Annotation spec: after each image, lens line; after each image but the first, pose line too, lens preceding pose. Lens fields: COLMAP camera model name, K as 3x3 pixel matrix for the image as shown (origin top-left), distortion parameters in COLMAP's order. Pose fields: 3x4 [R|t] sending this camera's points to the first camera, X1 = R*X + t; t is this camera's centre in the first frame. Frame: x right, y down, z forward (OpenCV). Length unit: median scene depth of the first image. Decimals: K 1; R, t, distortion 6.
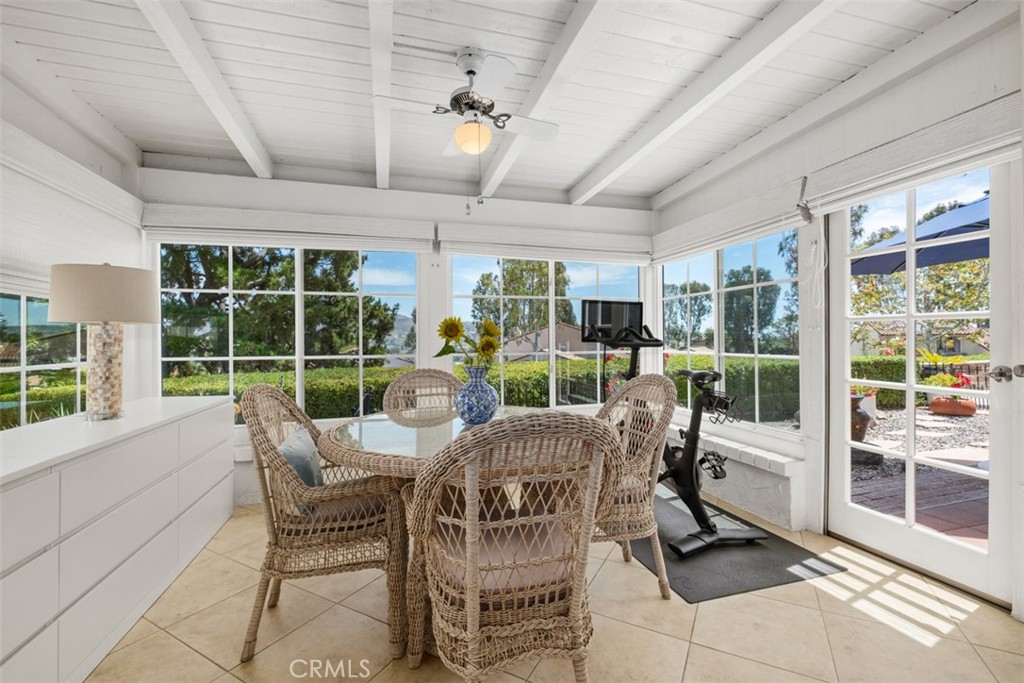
lens RADIAL K [[440.2, 0, 508.2], [0, 440.2, 332.1], [0, 0, 1]] dist [0.001003, -0.004860]
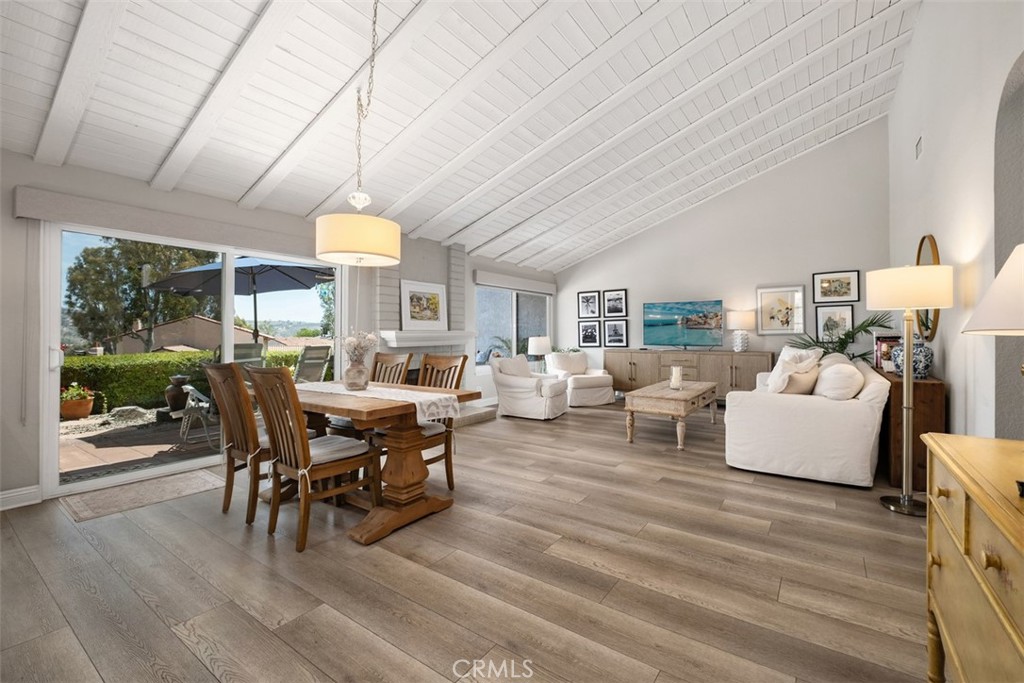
lens RADIAL K [[440.2, 0, 508.5], [0, 440.2, 331.2], [0, 0, 1]] dist [0.001003, -0.004860]
pose [[0.778241, 0.011159, 0.627866, 1.340866], [-0.015666, 0.999876, 0.001649, -0.057079], [-0.627770, -0.011119, 0.778319, -1.617821]]
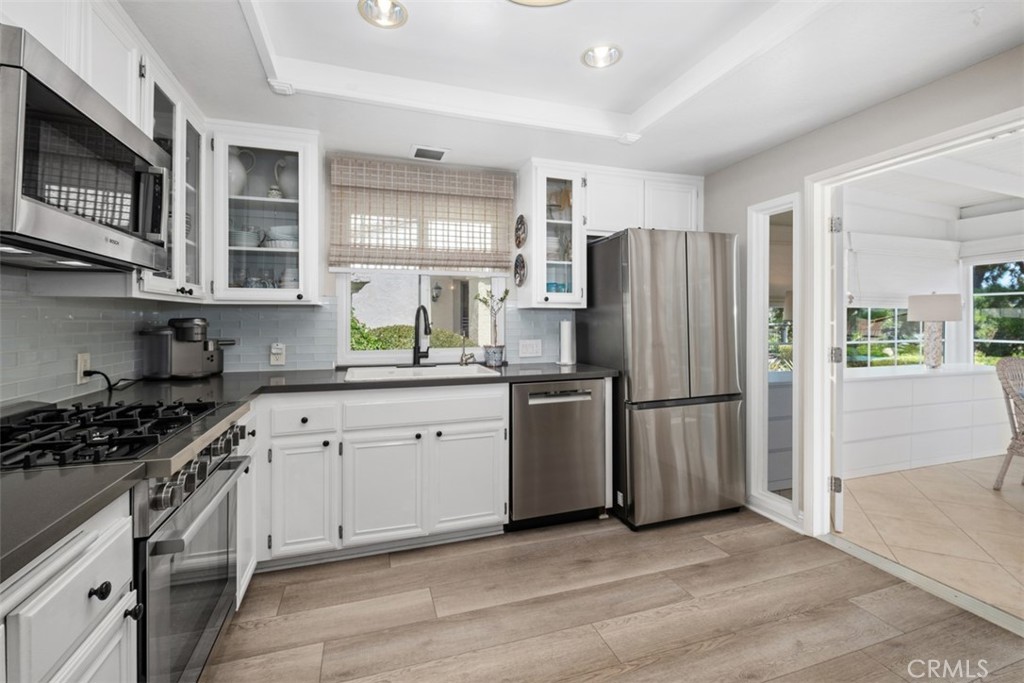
lens RADIAL K [[440.2, 0, 509.2], [0, 440.2, 321.7], [0, 0, 1]] dist [0.001003, -0.004860]
pose [[0.038752, 0.014426, -0.999145, 0.832421], [0.016860, 0.999744, 0.015089, -0.071468], [0.999107, -0.017430, 0.038499, -0.836723]]
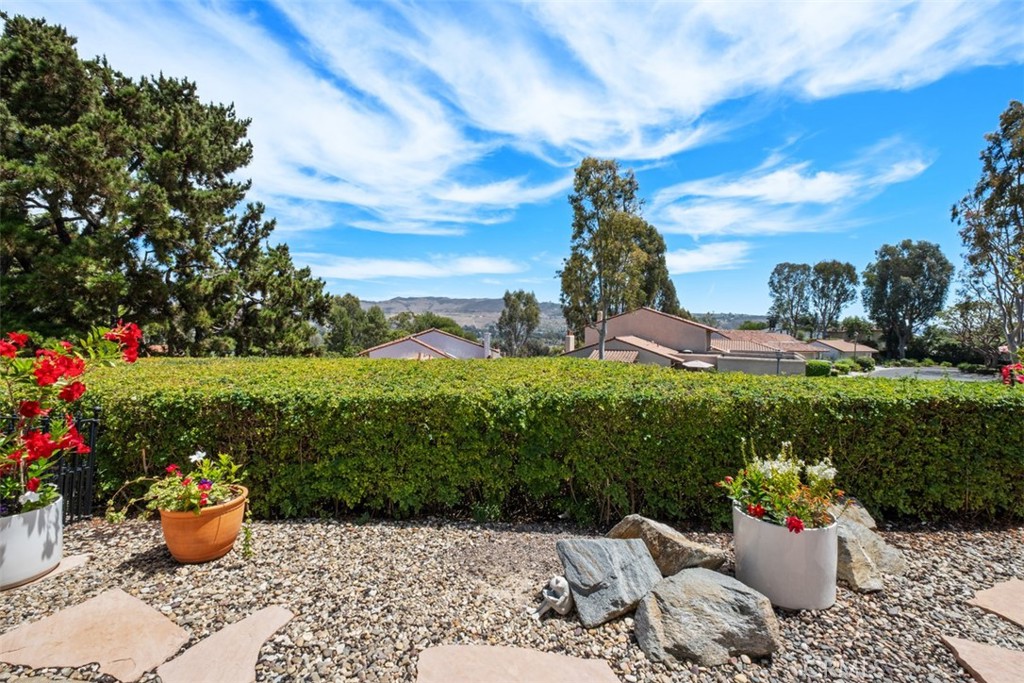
lens RADIAL K [[440.2, 0, 507.6], [0, 440.2, 330.9], [0, 0, 1]] dist [0.001003, -0.004860]
pose [[0.968025, 0.026412, -0.249460, 1.921611], [-0.018284, 0.999226, 0.034843, -0.002382], [0.250187, -0.029168, 0.967758, 1.817595]]
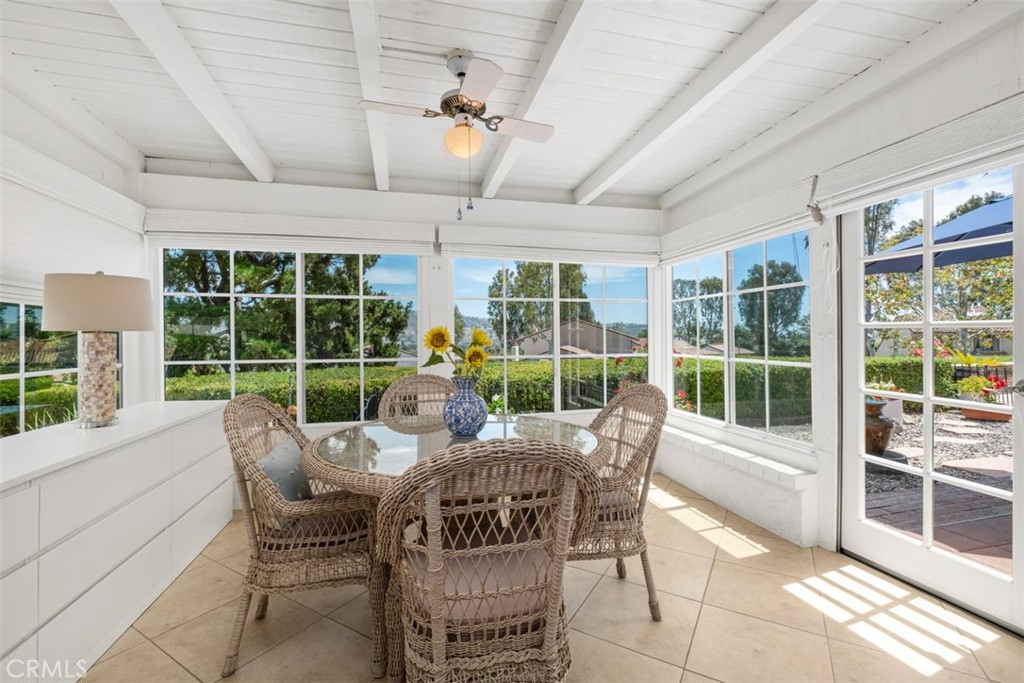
lens RADIAL K [[440.2, 0, 511.1], [0, 440.2, 328.2], [0, 0, 1]] dist [0.001003, -0.004860]
pose [[0.999383, 0.000577, -0.035111, 0.050015], [-0.000598, 1.000000, -0.000590, -0.022132], [0.035111, 0.000610, 0.999383, 0.023288]]
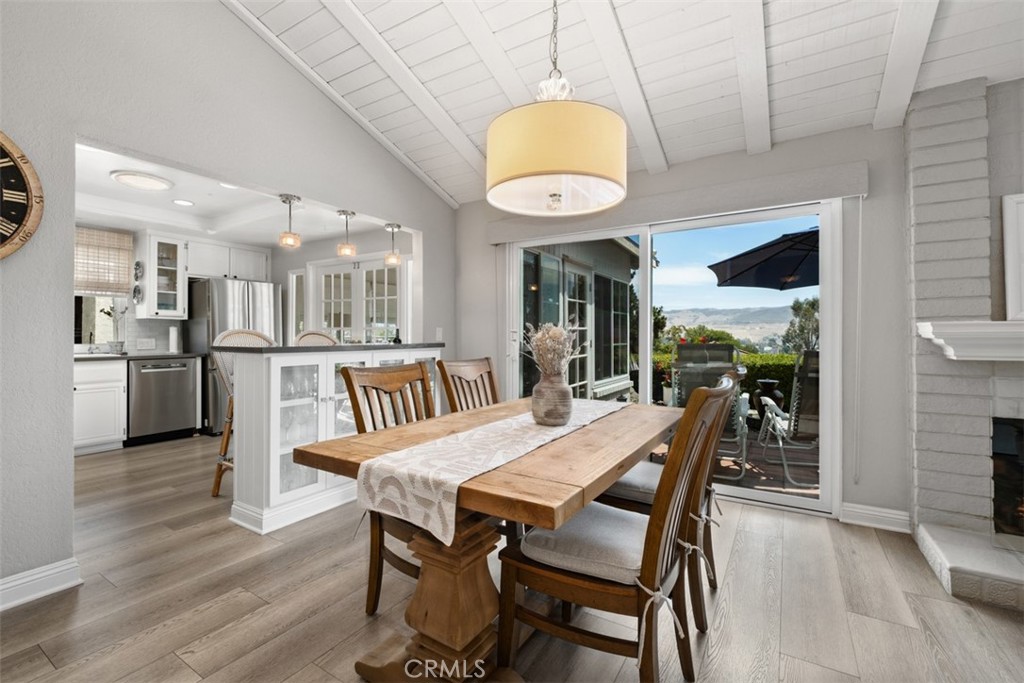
lens RADIAL K [[440.2, 0, 512.3], [0, 440.2, 331.8], [0, 0, 1]] dist [0.001003, -0.004860]
pose [[0.676983, 0.004006, -0.735988, 2.350028], [0.004883, 0.999939, 0.009935, -0.038089], [0.735982, -0.010320, 0.676922, -0.858076]]
